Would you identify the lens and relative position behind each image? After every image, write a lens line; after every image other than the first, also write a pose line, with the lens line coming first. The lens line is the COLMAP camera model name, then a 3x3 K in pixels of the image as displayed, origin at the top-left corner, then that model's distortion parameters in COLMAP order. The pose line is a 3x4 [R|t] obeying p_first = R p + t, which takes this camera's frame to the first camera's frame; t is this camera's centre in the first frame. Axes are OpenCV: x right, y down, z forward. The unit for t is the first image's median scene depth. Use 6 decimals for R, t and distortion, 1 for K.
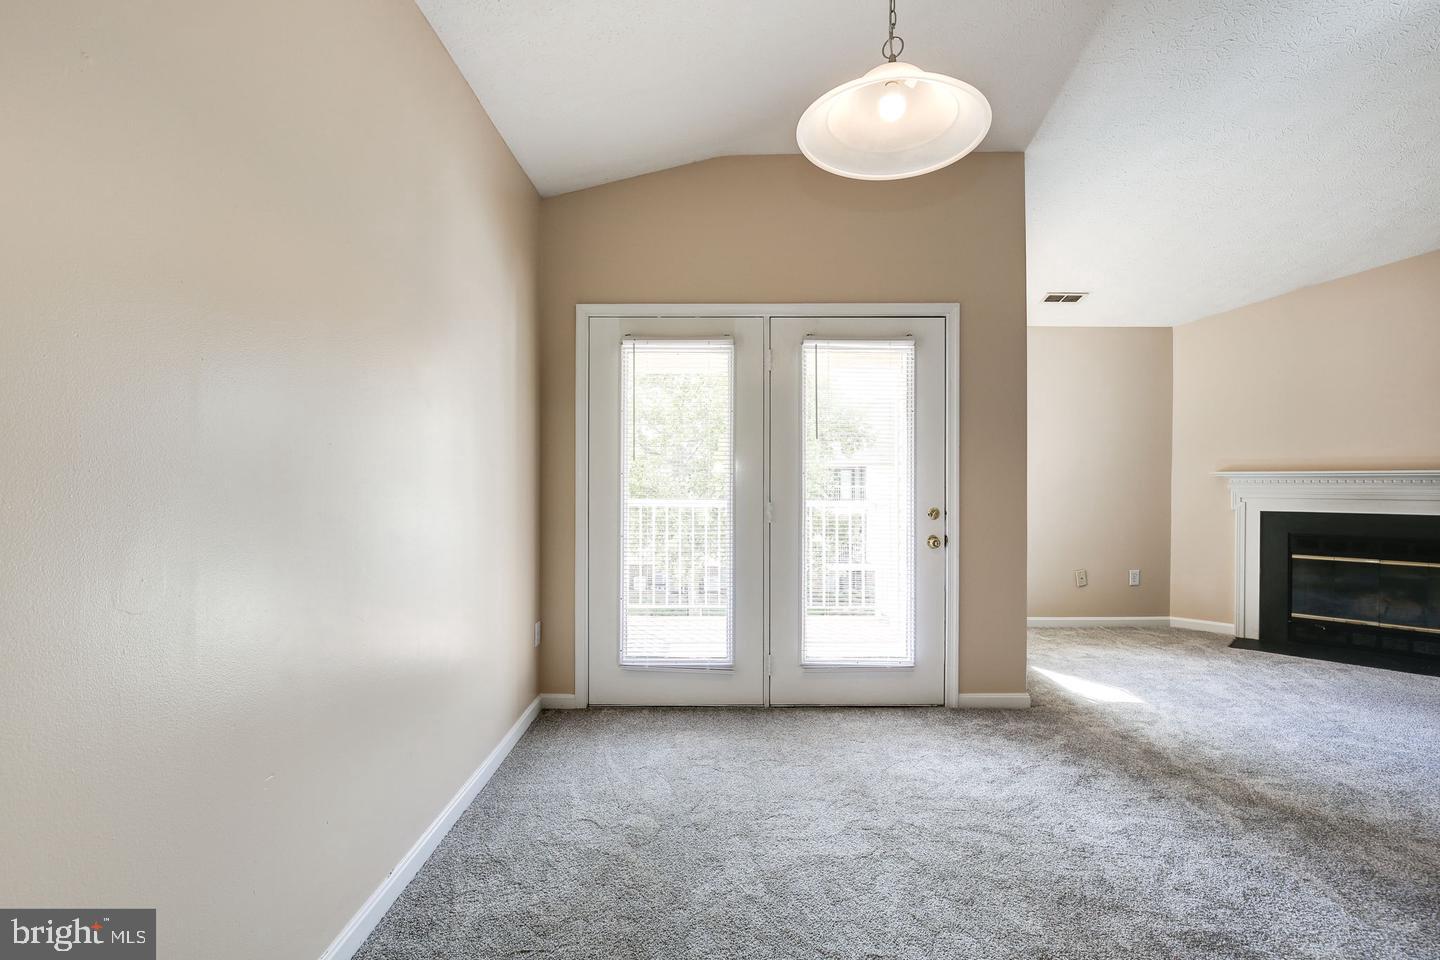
lens RADIAL K [[659.6, 0, 726.2], [0, 659.6, 480.8], [0, 0, 1]] dist [-0.005518, 0.000813]
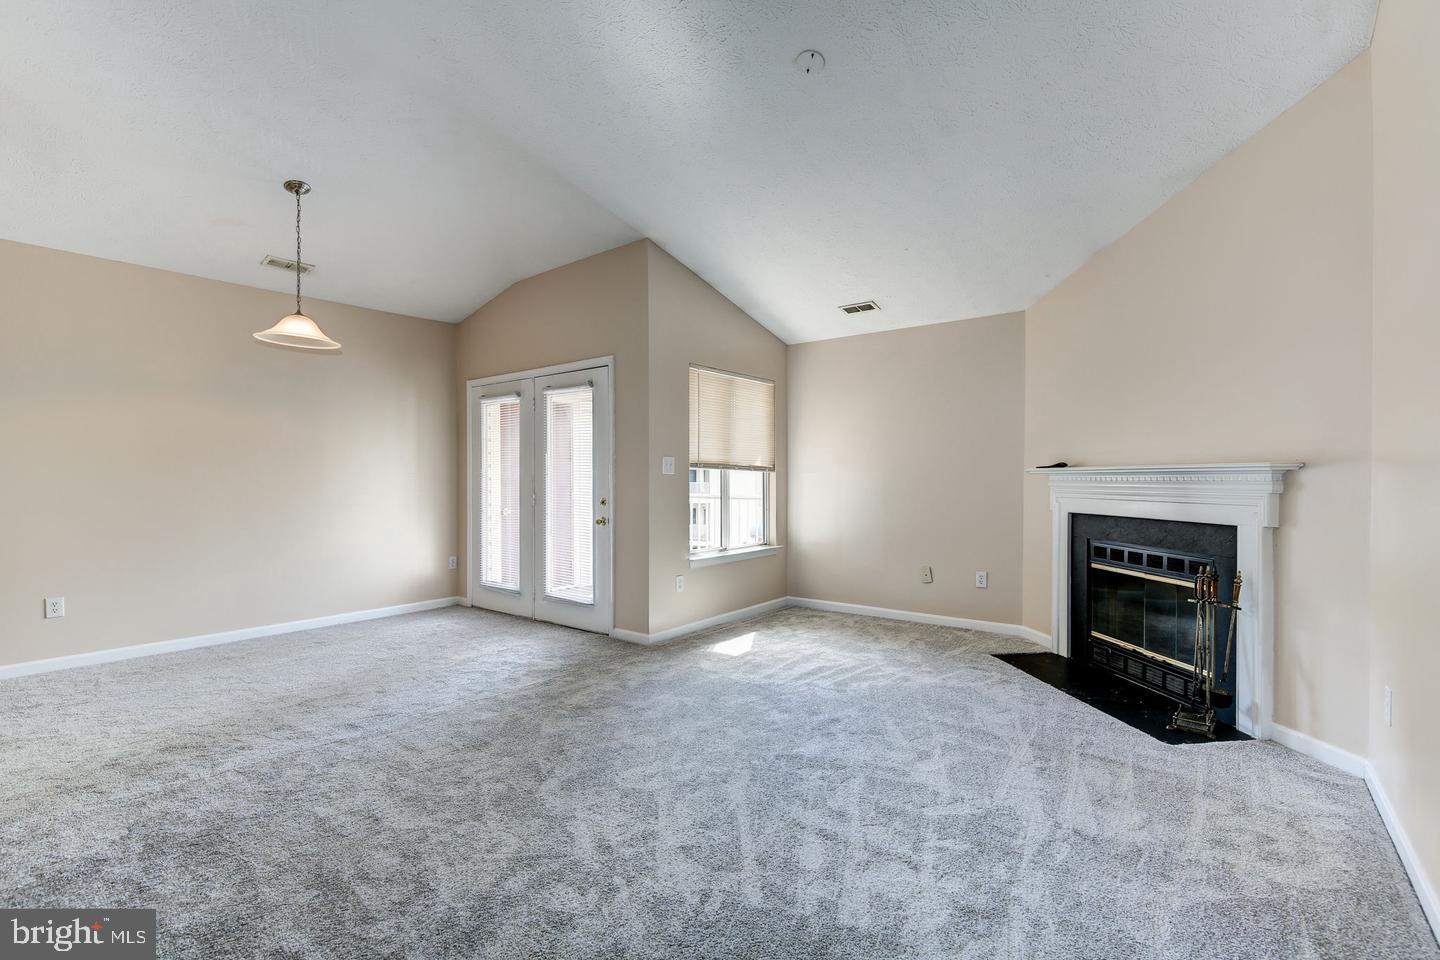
lens RADIAL K [[659.6, 0, 714.6], [0, 659.6, 484.1], [0, 0, 1]] dist [-0.005518, 0.000813]
pose [[0.782012, 0.003182, -0.623256, 1.030134], [0.003085, 0.999955, 0.008977, -0.001524], [0.623256, -0.008943, 0.781967, 0.012137]]
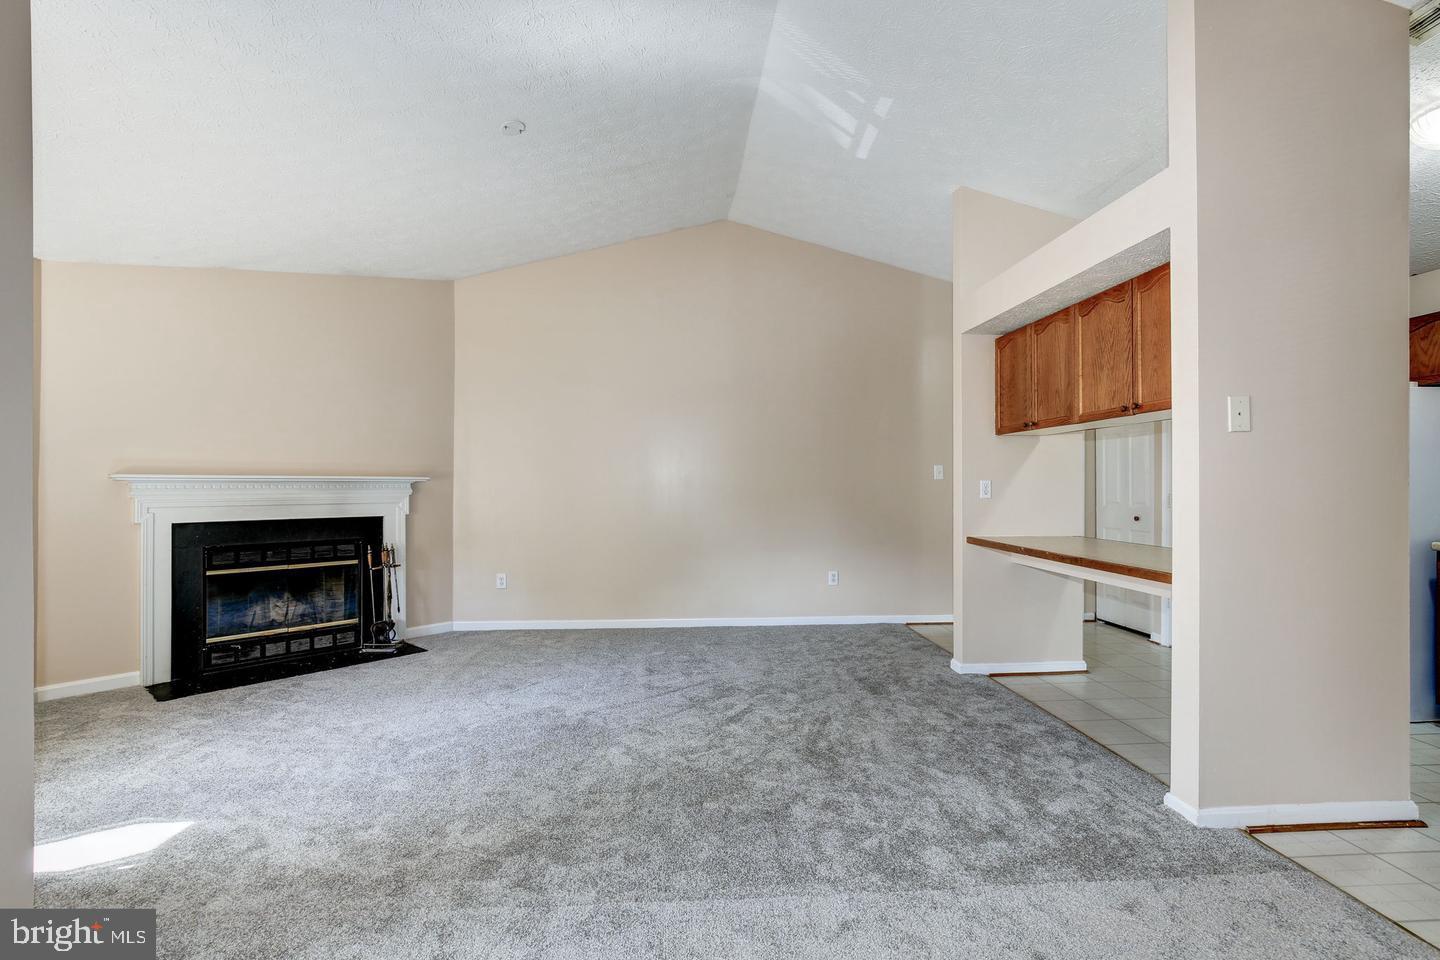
lens RADIAL K [[659.6, 0, 707.2], [0, 659.6, 484.5], [0, 0, 1]] dist [-0.005518, 0.000813]
pose [[-0.056095, 0.000100, 0.998425, -0.041408], [-0.002224, 0.999998, -0.000226, -0.003460], [-0.998423, -0.002233, -0.056095, 0.397073]]
